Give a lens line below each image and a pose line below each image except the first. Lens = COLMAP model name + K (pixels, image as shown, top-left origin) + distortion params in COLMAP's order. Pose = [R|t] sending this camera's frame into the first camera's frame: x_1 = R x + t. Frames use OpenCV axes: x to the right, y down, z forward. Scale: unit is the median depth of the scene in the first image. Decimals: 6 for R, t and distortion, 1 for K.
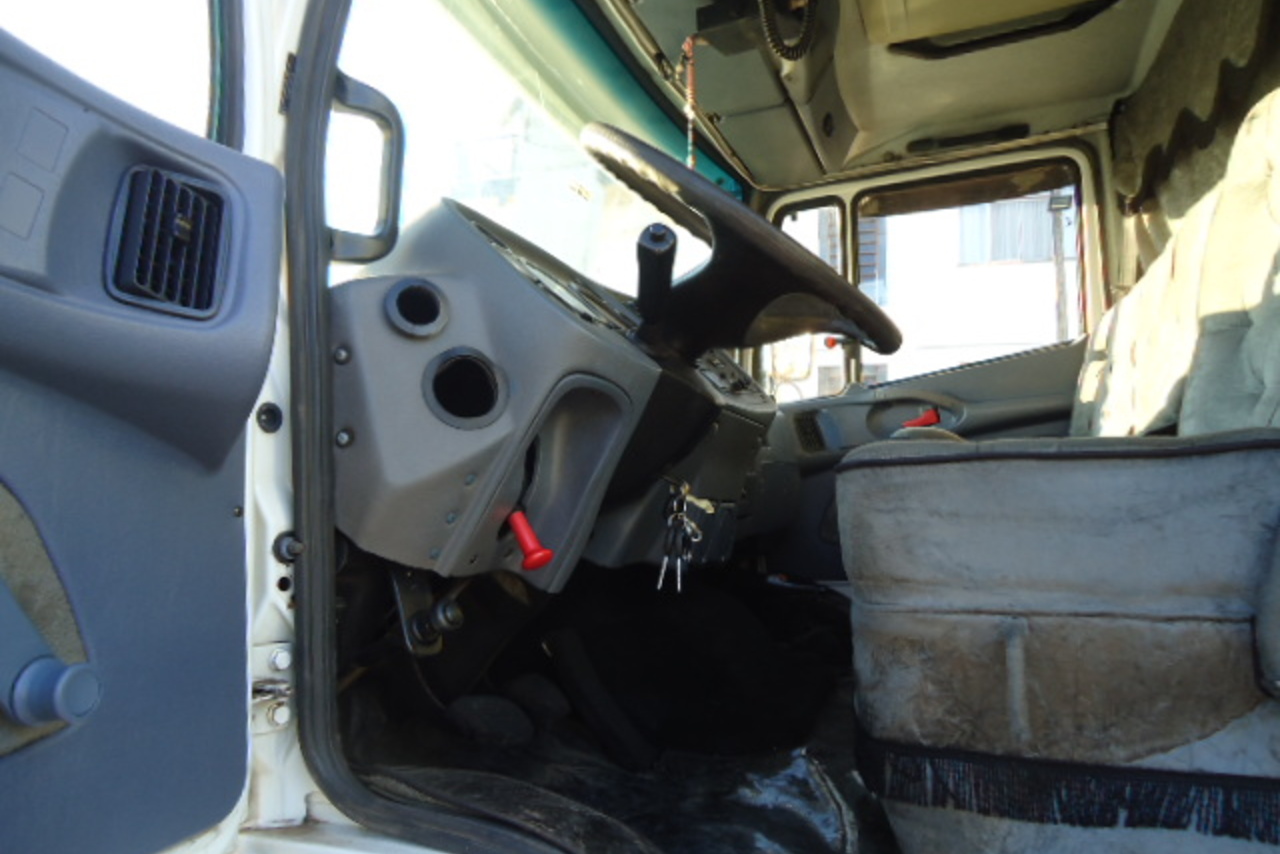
lens RADIAL K [[936.1, 0, 640.0], [0, 936.1, 427.0], [0, 0, 1]] dist [-0.019827, 0.032499]
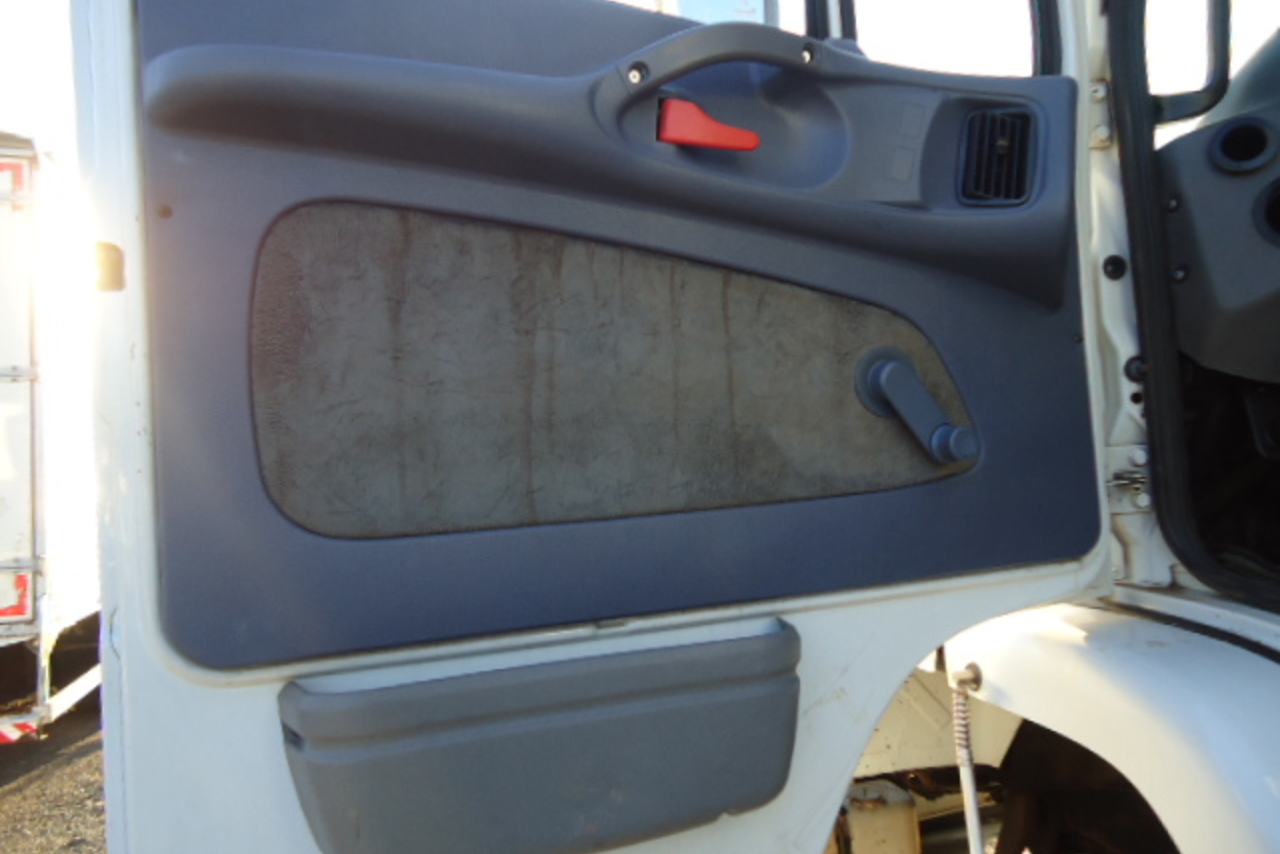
lens RADIAL K [[936.1, 0, 640.0], [0, 936.1, 427.0], [0, 0, 1]] dist [-0.019827, 0.032499]
pose [[0.559240, -0.019539, -0.828776, 0.289091], [0.125749, 0.990153, 0.061509, 0.046359], [0.819413, -0.138616, 0.556190, -0.253757]]
